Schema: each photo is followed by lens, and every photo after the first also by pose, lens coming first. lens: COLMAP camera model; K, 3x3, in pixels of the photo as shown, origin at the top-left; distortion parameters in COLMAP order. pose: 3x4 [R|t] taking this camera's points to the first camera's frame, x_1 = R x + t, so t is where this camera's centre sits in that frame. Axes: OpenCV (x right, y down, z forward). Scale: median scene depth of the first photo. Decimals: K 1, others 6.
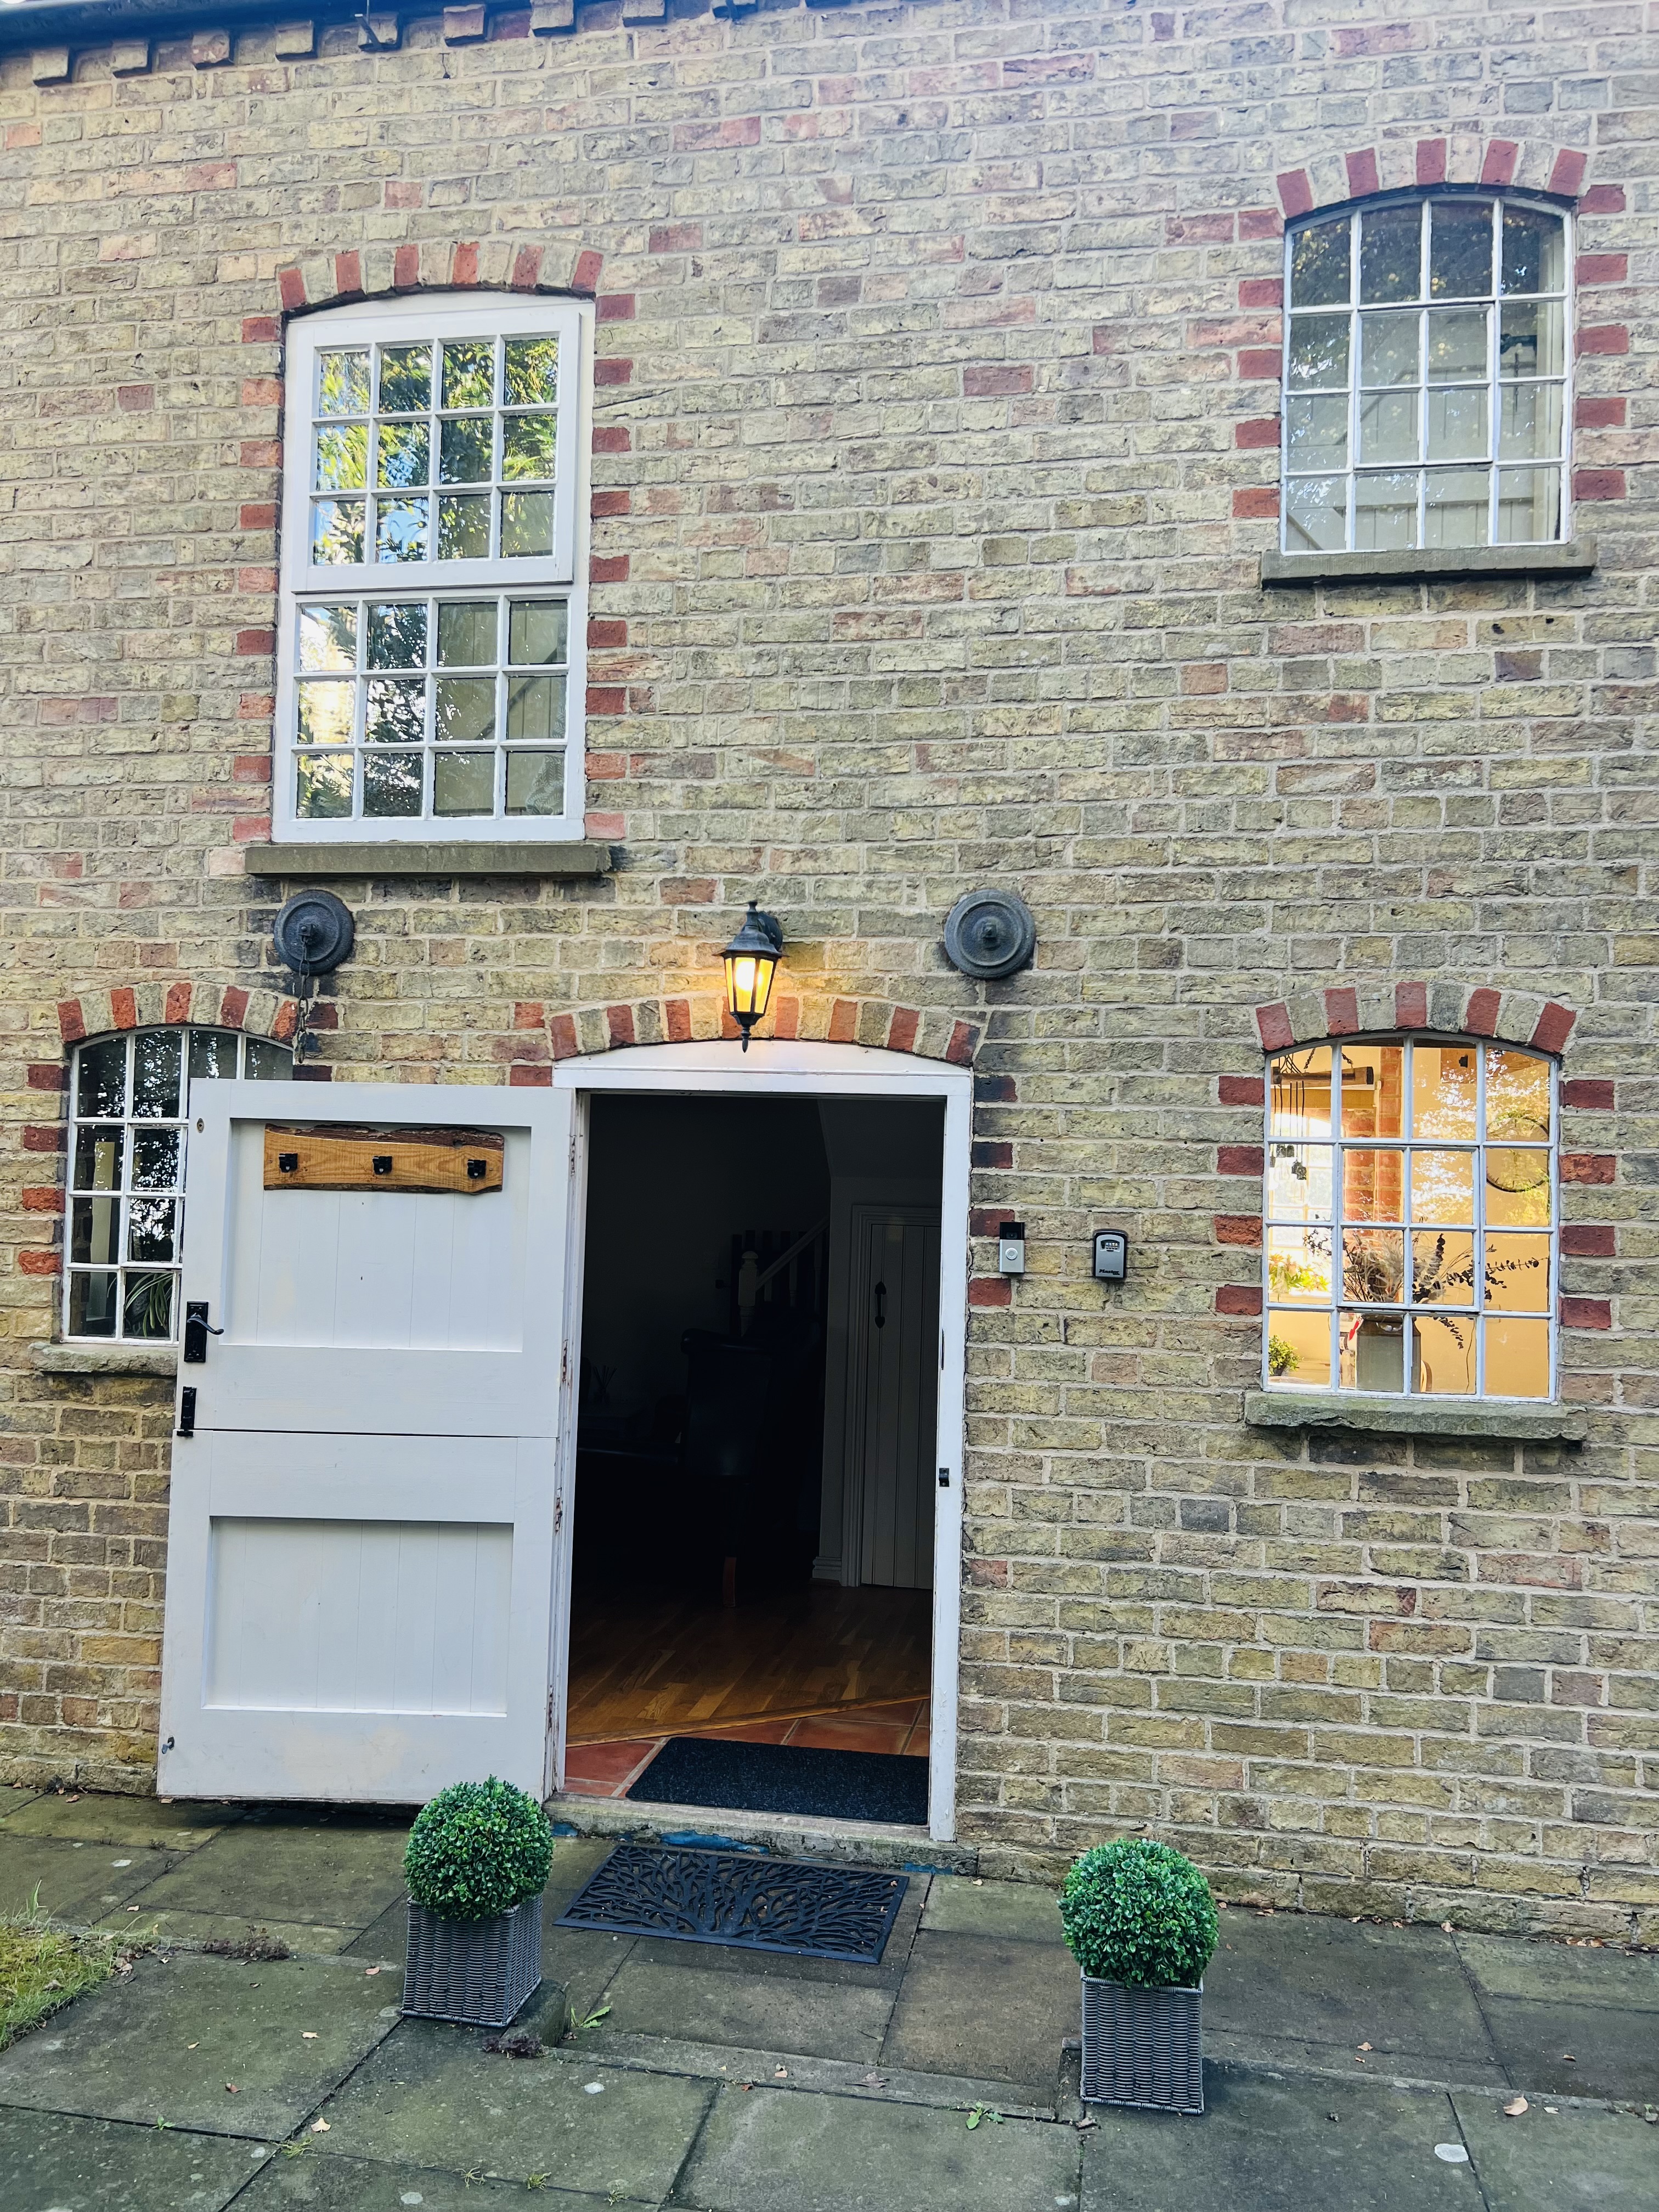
lens RADIAL K [[1687.1, 0, 836.9], [0, 1687.1, 1113.4], [0, 0, 1]] dist [0.046497, -0.047723]
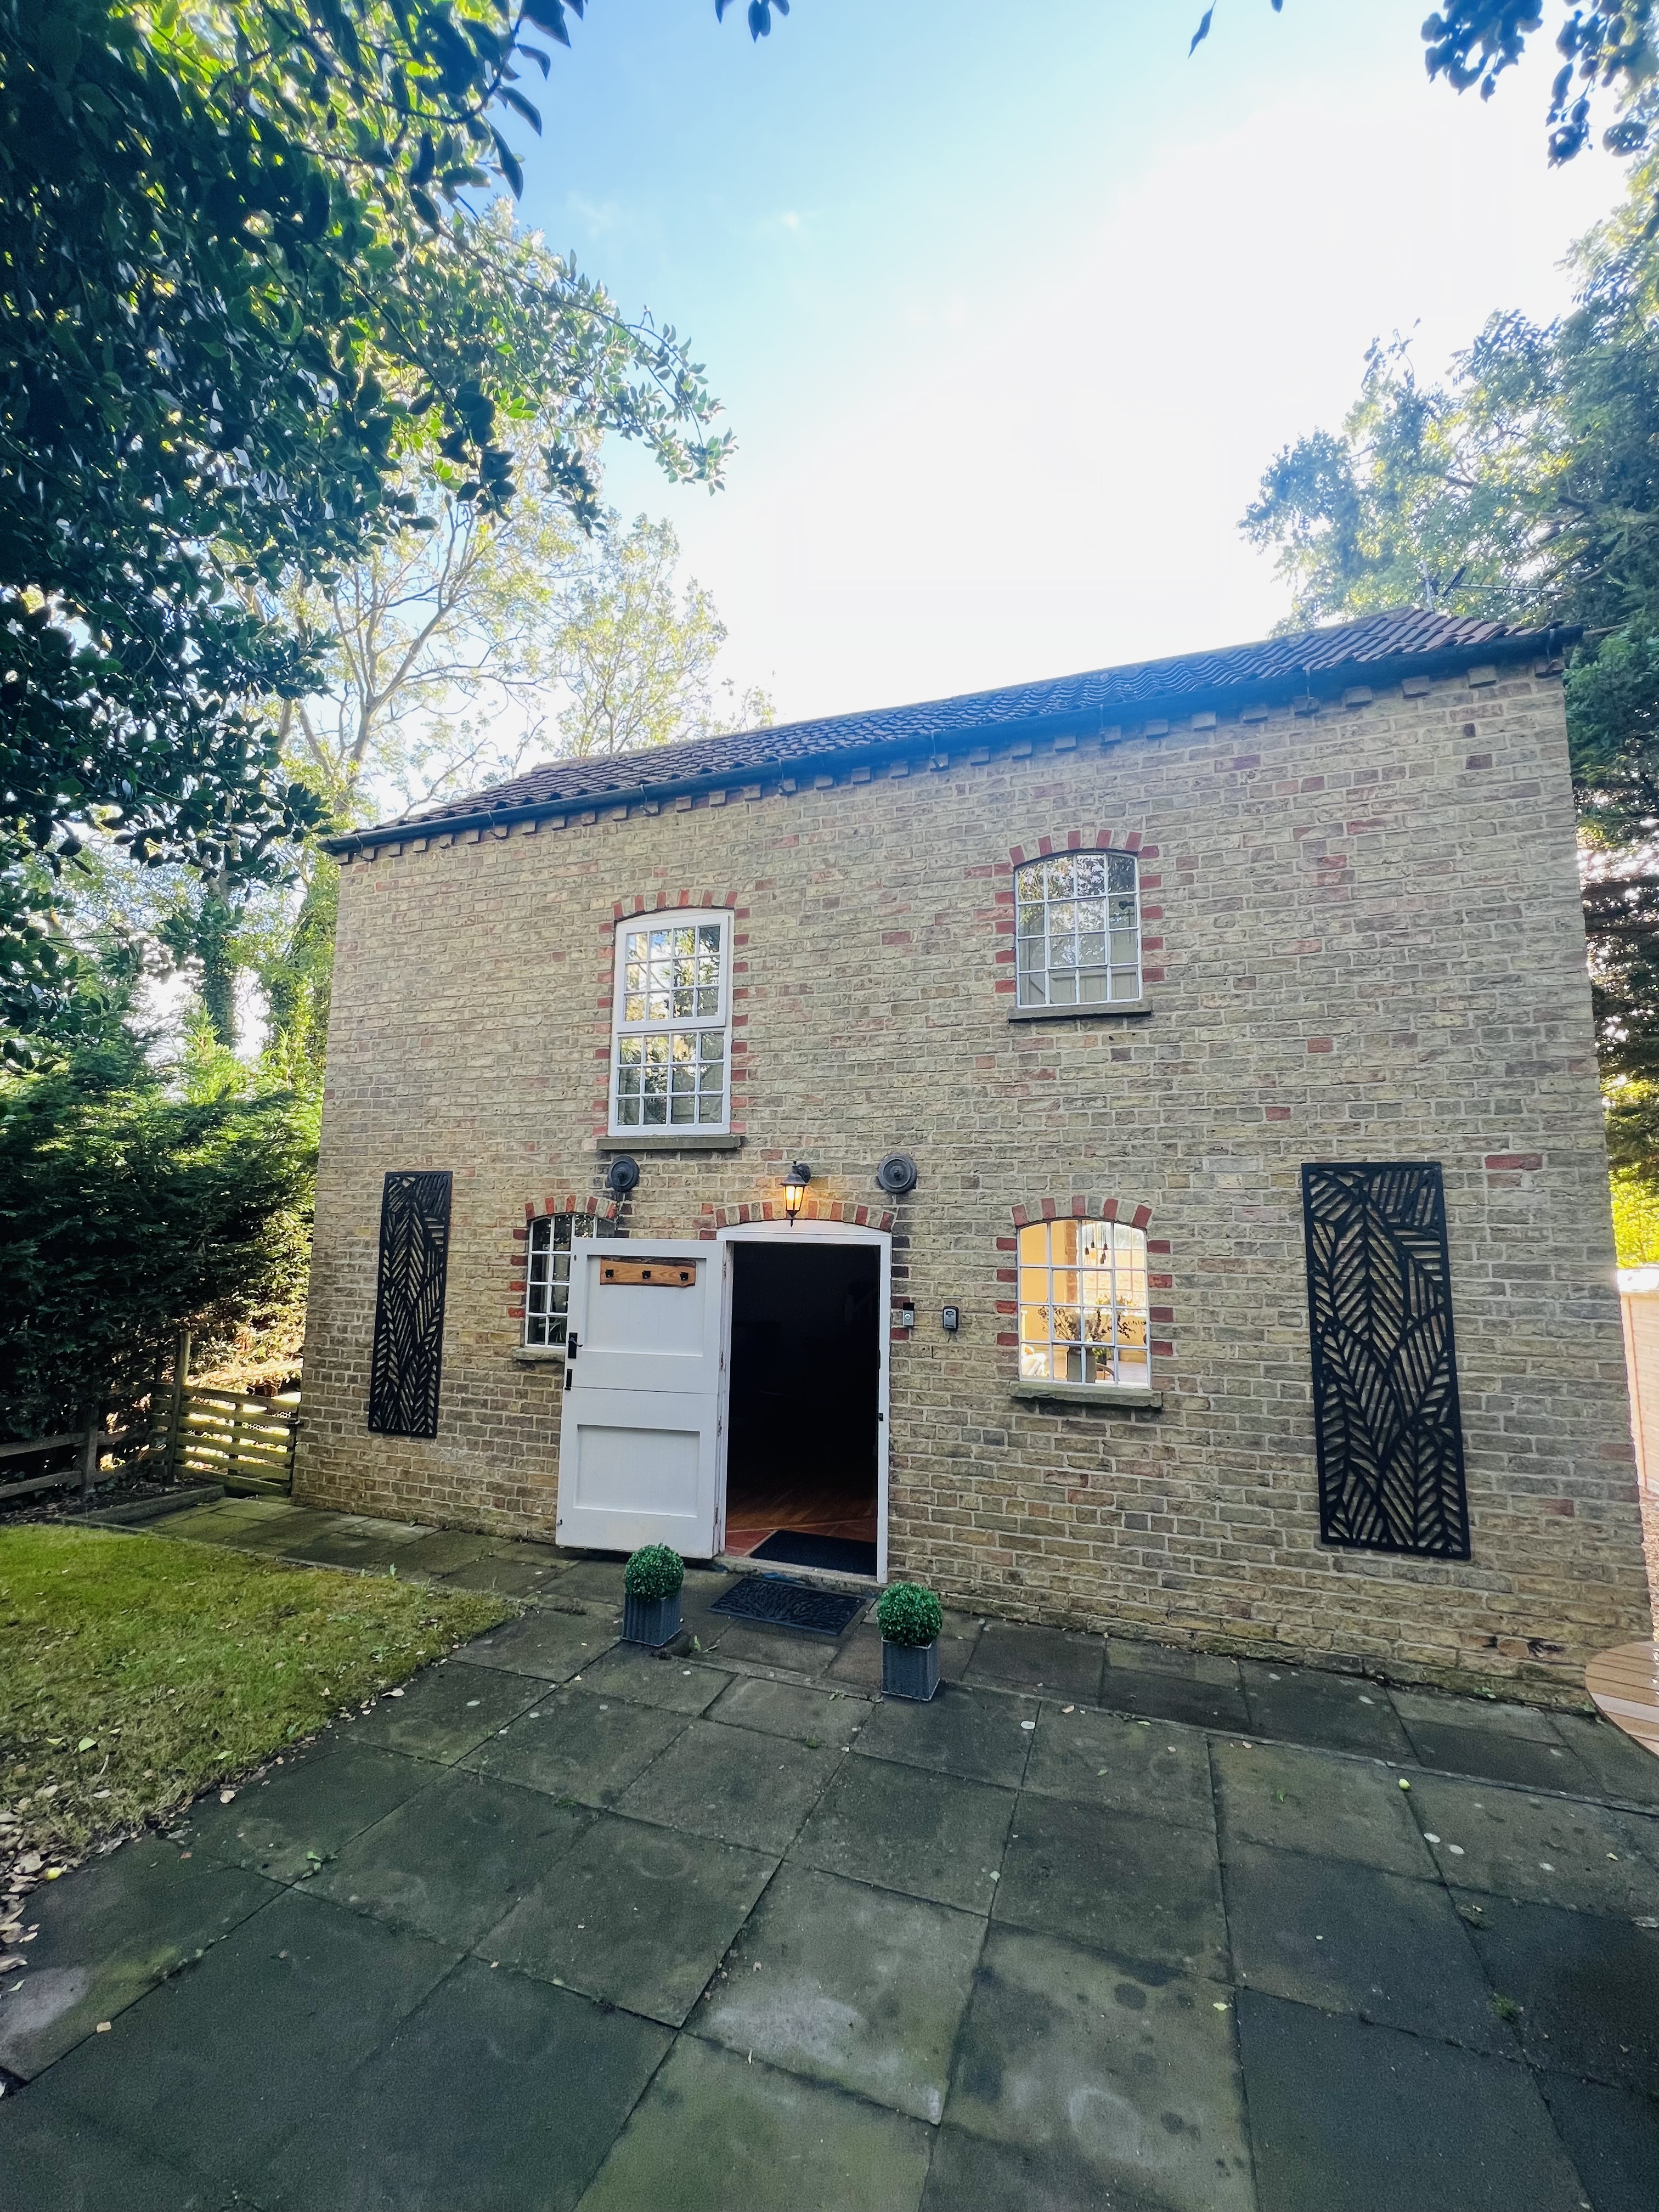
lens RADIAL K [[891.4, 0, 833.4], [0, 891.4, 1115.5], [0, 0, 1]] dist [-0.001620, -0.000175]
pose [[0.986929, -0.028883, -0.158549, 0.202119], [0.015397, 0.996208, -0.085633, -0.084178], [0.160421, 0.082072, 0.983631, -0.210352]]
